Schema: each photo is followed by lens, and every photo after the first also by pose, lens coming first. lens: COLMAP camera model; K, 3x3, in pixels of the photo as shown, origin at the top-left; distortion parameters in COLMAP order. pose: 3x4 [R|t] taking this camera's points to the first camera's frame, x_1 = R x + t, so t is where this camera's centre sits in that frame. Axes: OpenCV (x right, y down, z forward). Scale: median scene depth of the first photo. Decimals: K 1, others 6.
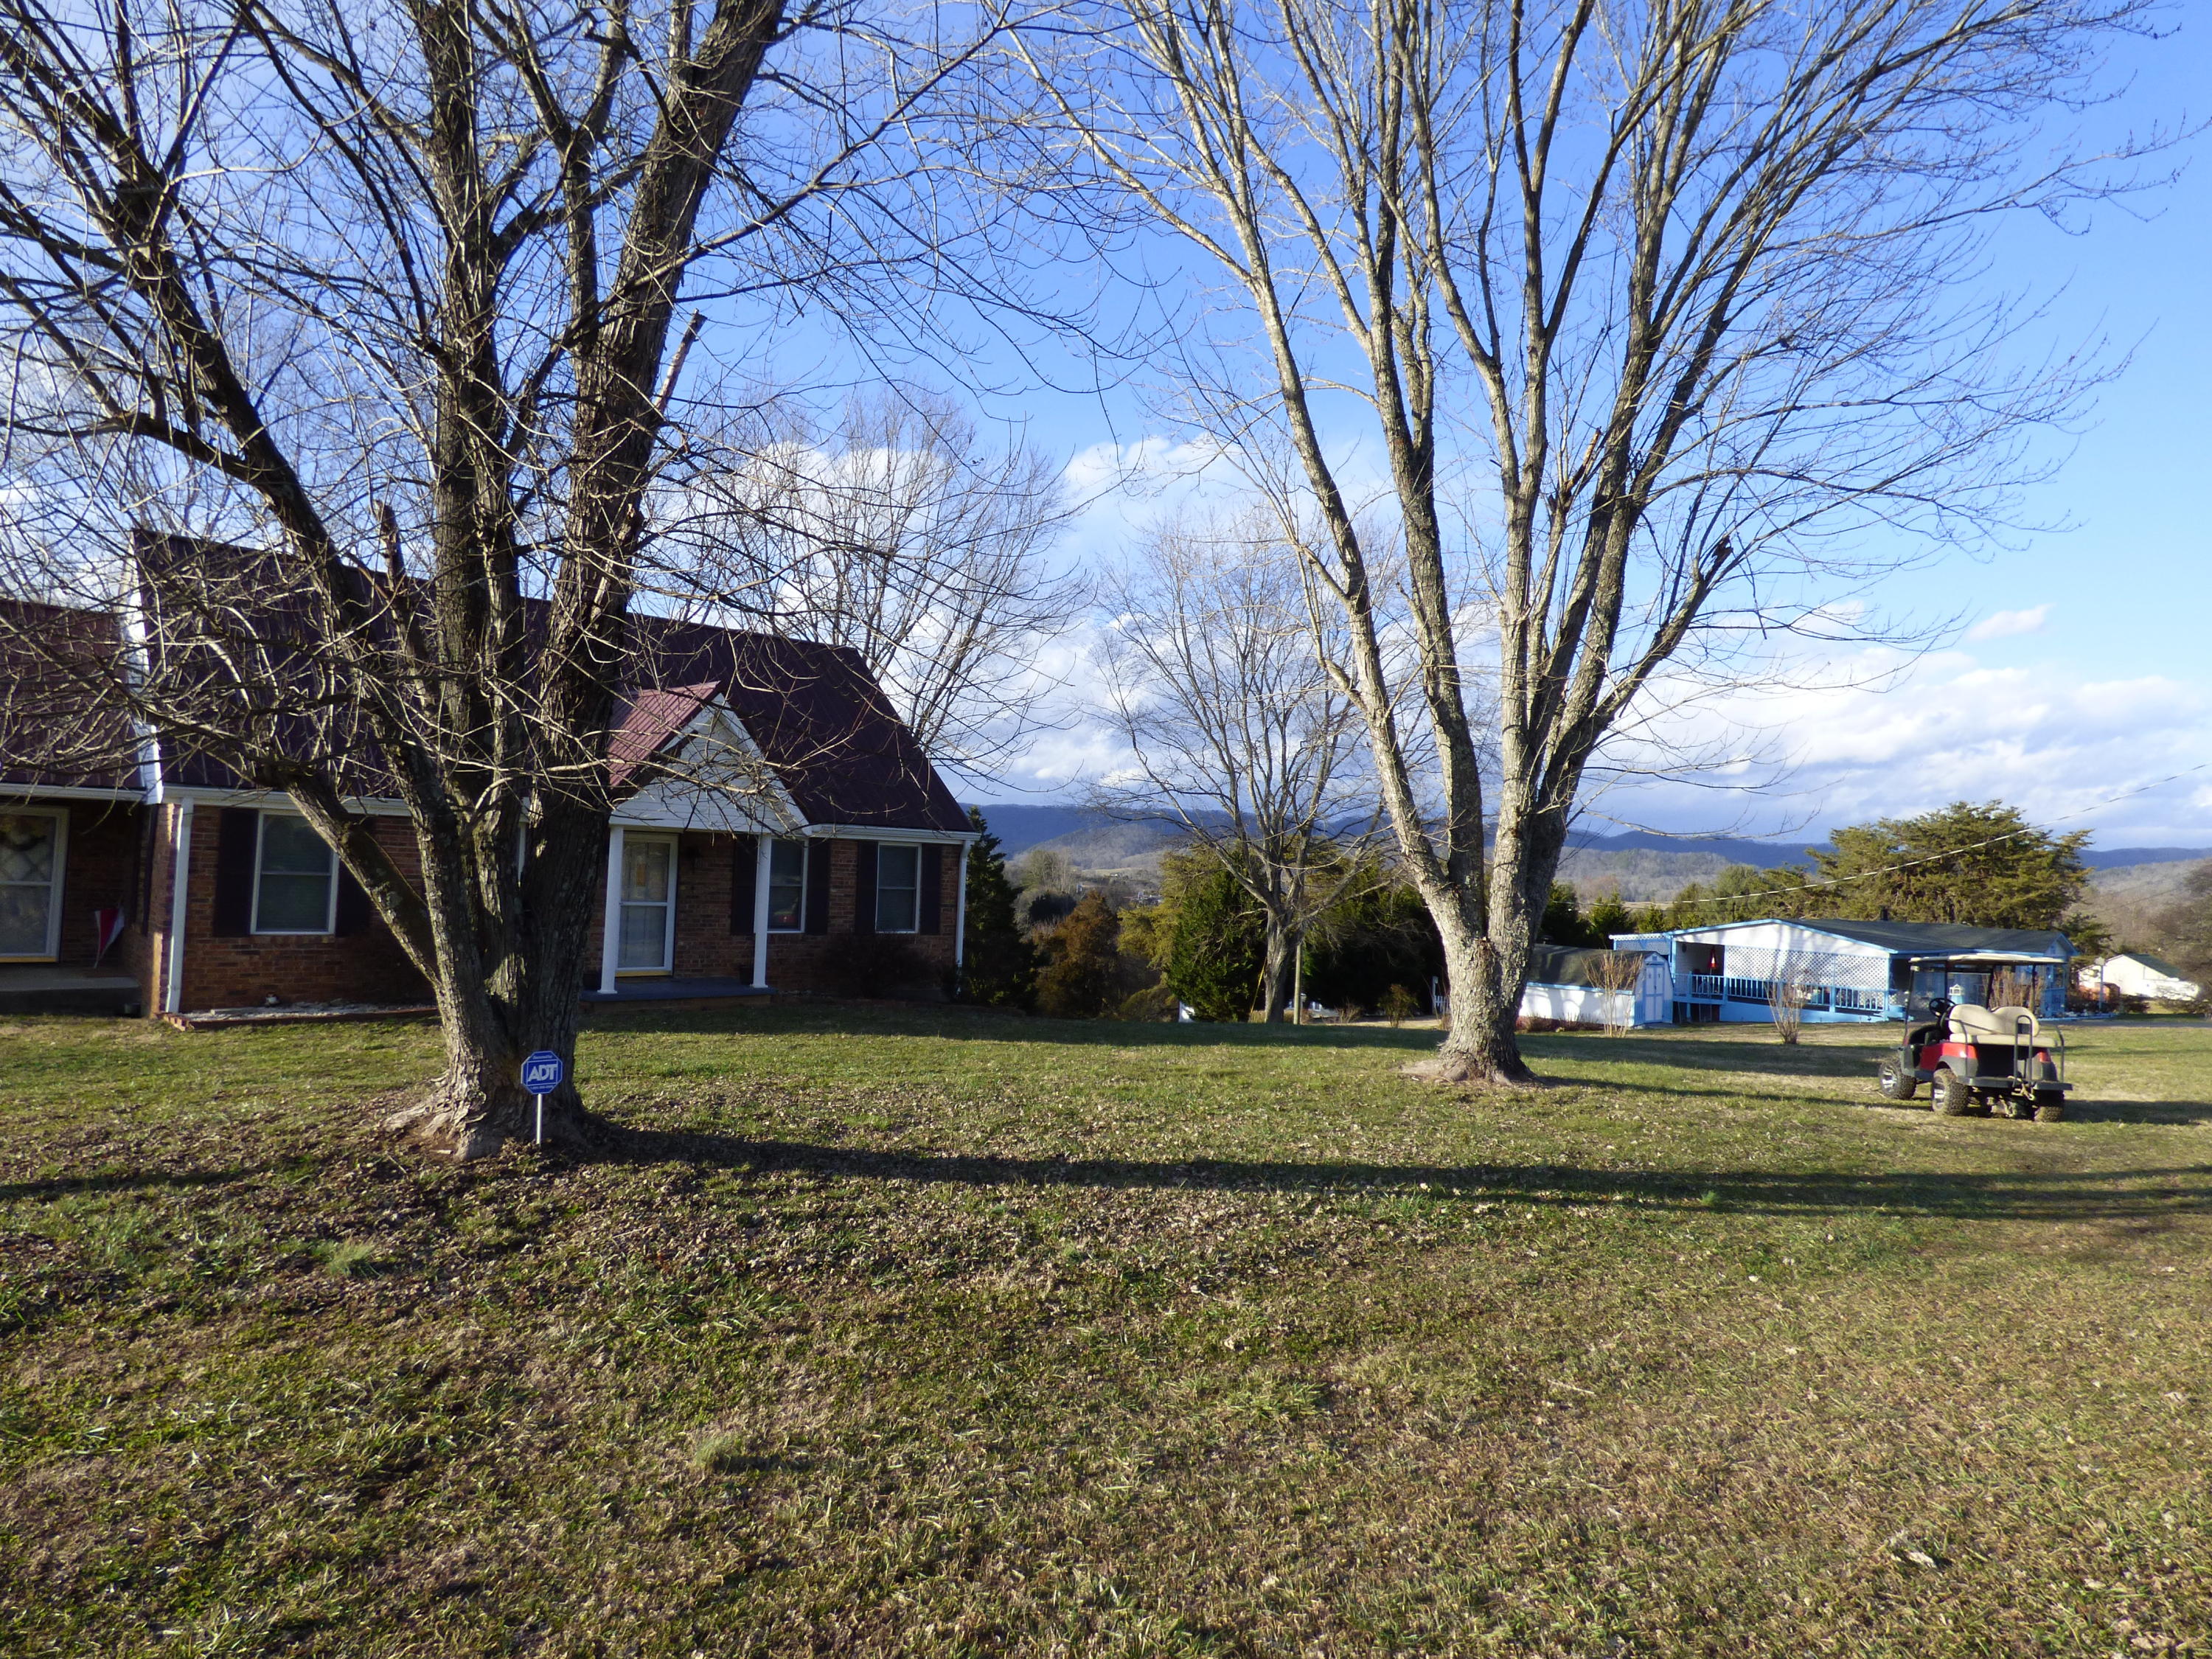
lens RADIAL K [[1404.9, 0, 1106.0], [0, 1404.9, 829.5], [0, 0, 1]] dist [0.002527, 0.000901]
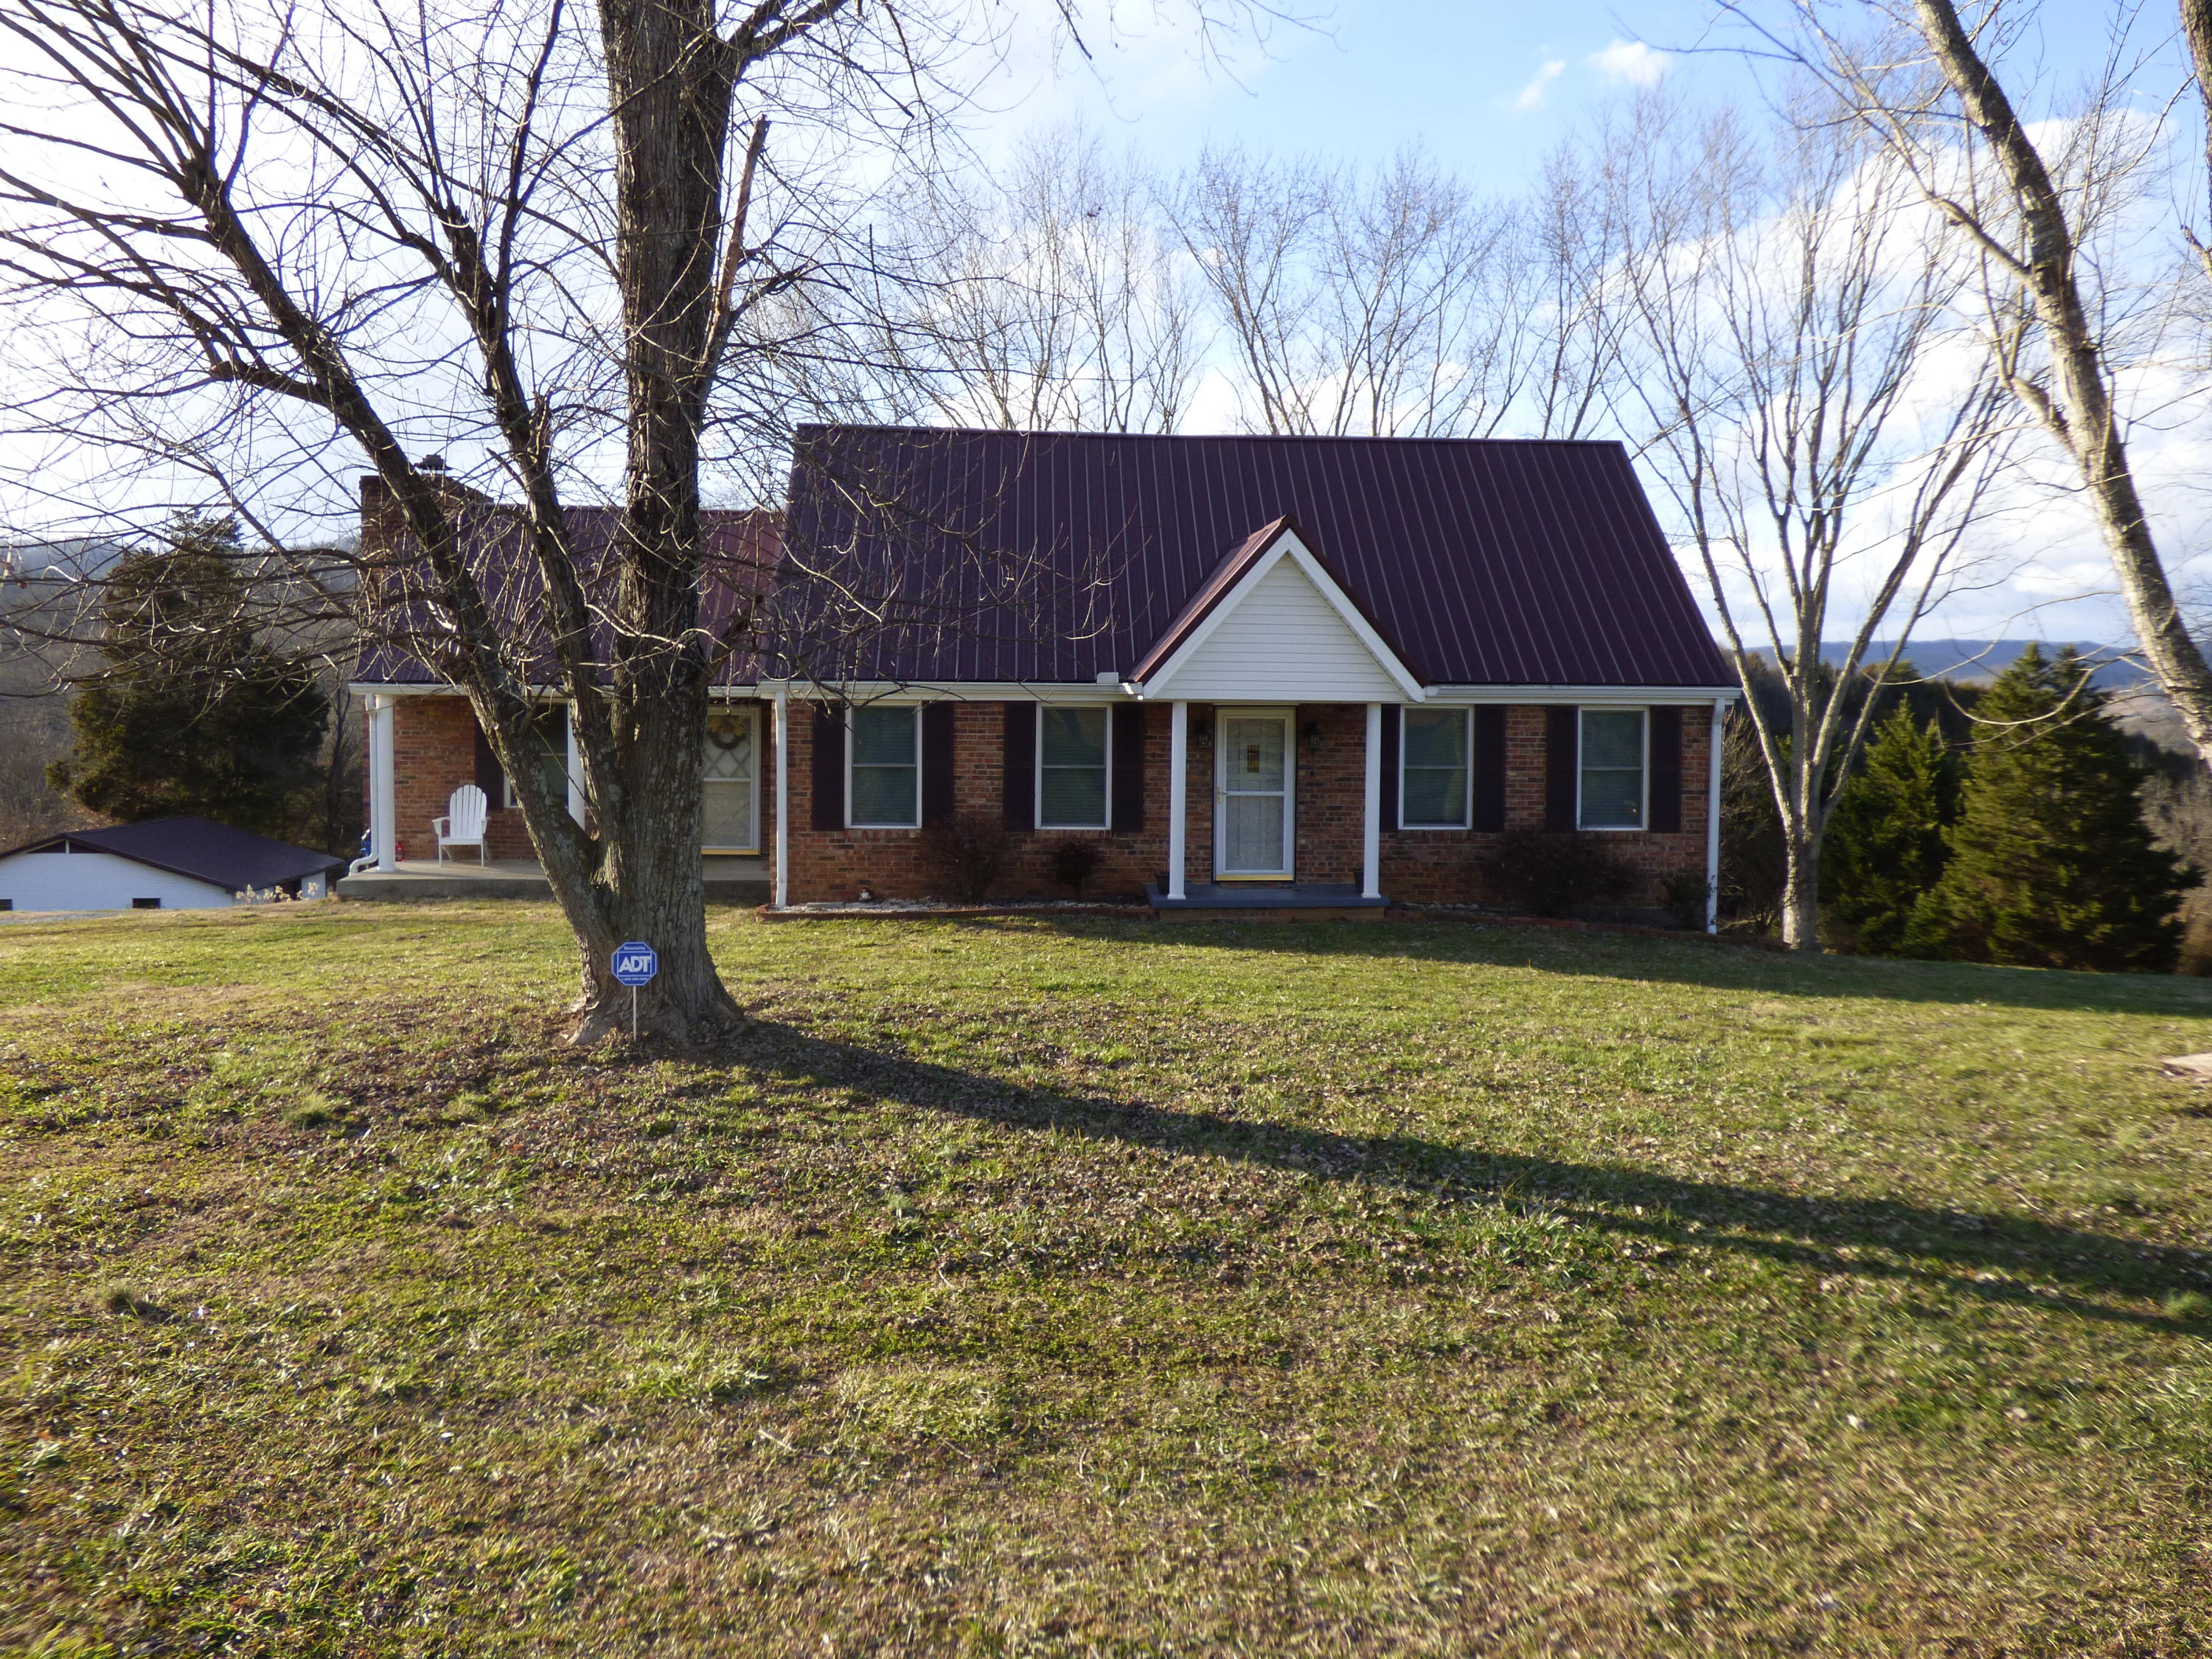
lens RADIAL K [[1857.8, 0, 1106.0], [0, 1857.8, 829.5], [0, 0, 1]] dist [-0.004976, -0.003438]
pose [[0.780231, 0.001908, -0.625489, 0.290668], [0.041372, 0.997648, 0.054651, 0.010883], [0.624122, -0.068519, 0.778317, 0.096011]]
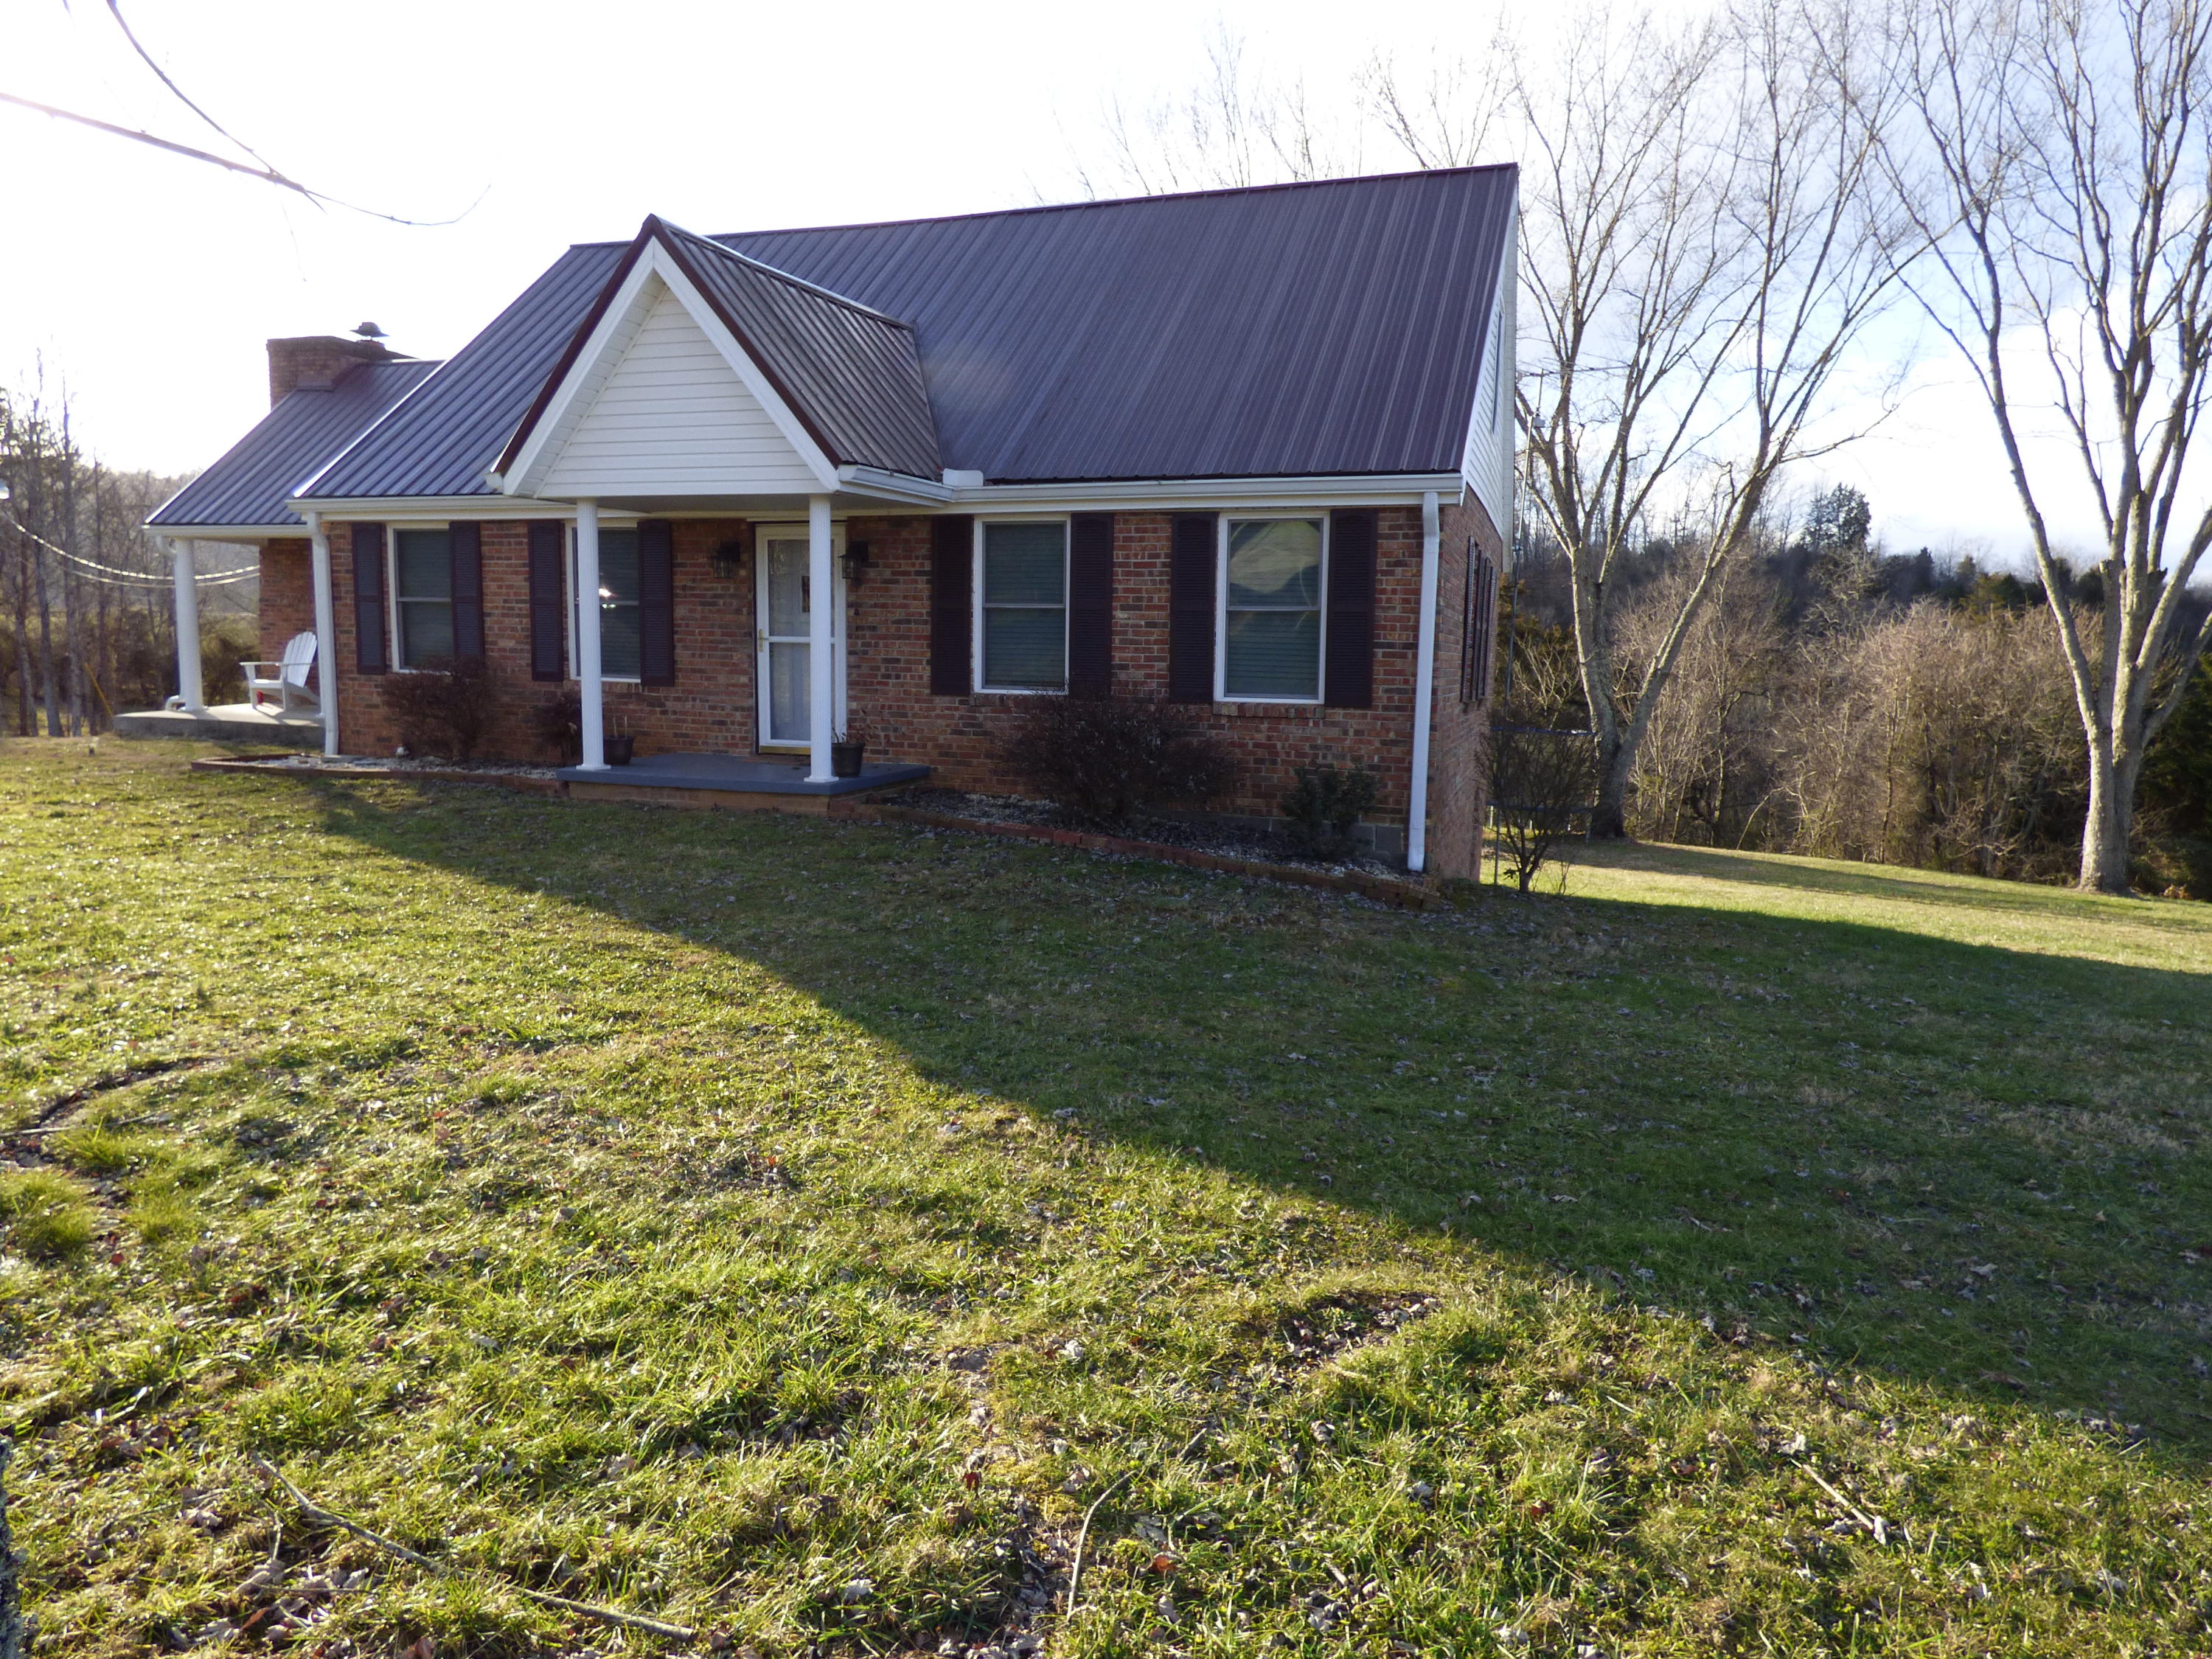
lens RADIAL K [[1308.8, 0, 1192.6], [0, 1308.8, 808.9], [0, 0, 1]] dist [0.001727, 0.005470]
pose [[0.478061, 0.078636, -0.874800, 0.274713], [0.023135, 0.994511, 0.102040, 0.073435], [0.878022, -0.069020, 0.473618, 0.881933]]
